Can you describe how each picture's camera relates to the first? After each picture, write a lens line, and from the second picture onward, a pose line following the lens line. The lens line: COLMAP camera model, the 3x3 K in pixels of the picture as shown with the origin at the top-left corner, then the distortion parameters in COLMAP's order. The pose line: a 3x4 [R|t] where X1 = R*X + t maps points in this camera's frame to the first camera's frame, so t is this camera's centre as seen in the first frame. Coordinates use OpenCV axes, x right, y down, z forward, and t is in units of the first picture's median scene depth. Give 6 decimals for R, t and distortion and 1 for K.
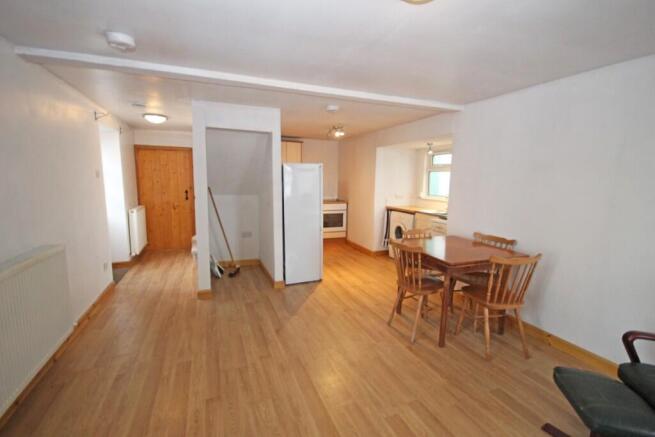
lens RADIAL K [[302.9, 0, 331.0], [0, 302.9, 219.5], [0, 0, 1]] dist [-0.018943, -0.000333]
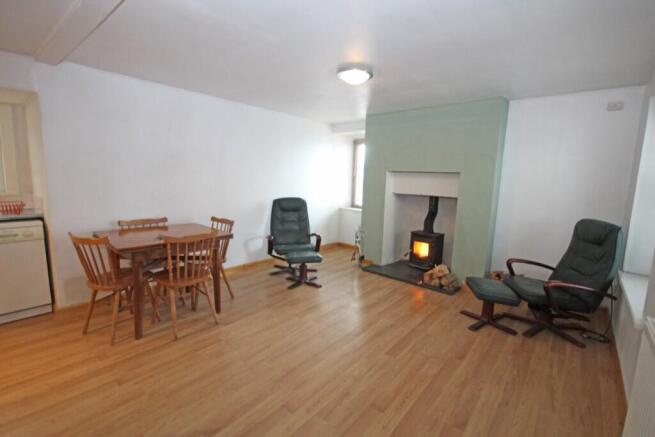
lens RADIAL K [[301.0, 0, 330.2], [0, 301.0, 219.8], [0, 0, 1]] dist [-0.000005, -0.000100]
pose [[-0.473942, -0.158984, 0.866085, -0.853959], [0.078011, 0.972117, 0.221138, -0.155687], [-0.877094, 0.172371, -0.448324, 1.188865]]
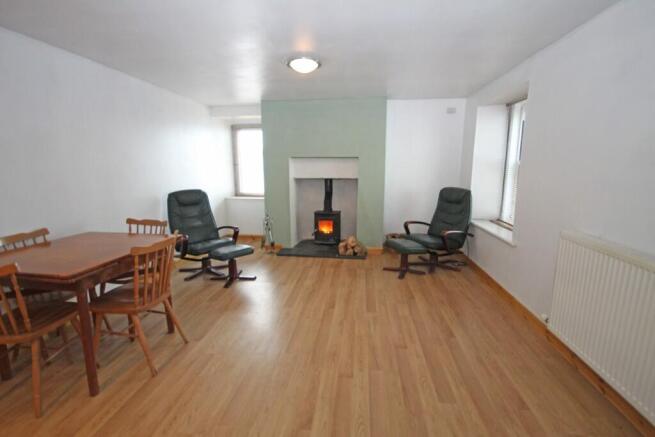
lens RADIAL K [[302.9, 0, 331.0], [0, 302.9, 219.5], [0, 0, 1]] dist [-0.018943, -0.000333]
pose [[-0.885945, -0.097914, 0.453336, -0.517465], [0.045911, 0.954145, 0.295804, -0.187392], [-0.461512, 0.282879, -0.840825, 1.611055]]
